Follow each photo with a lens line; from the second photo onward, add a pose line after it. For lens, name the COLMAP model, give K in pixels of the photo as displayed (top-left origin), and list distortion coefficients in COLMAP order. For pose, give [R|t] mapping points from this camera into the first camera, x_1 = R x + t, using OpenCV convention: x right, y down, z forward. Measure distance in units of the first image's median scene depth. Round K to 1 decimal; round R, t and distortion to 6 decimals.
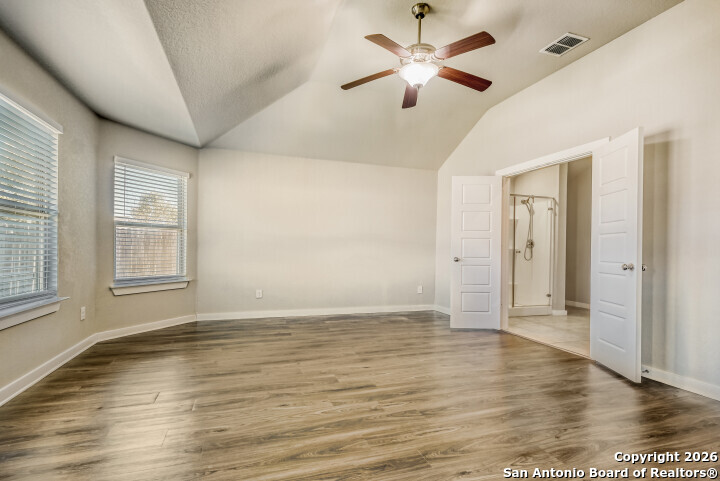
lens RADIAL K [[318.3, 0, 343.9], [0, 318.3, 248.3], [0, 0, 1]] dist [0.018798, 0.001004]
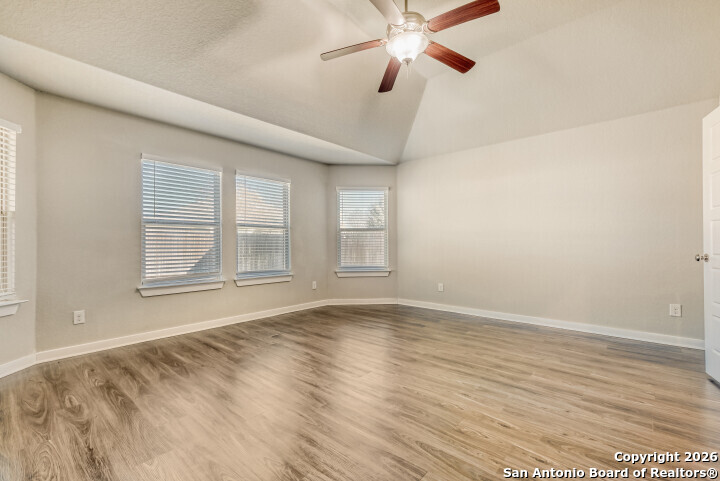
lens RADIAL K [[310.3, 0, 363.5], [0, 310.3, 242.9], [0, 0, 1]] dist [-0.003992, -0.000134]
pose [[0.538447, -0.022844, -0.842349, 0.577718], [0.013898, 0.999737, -0.018229, 0.012068], [0.842544, -0.001891, 0.538623, 0.286176]]
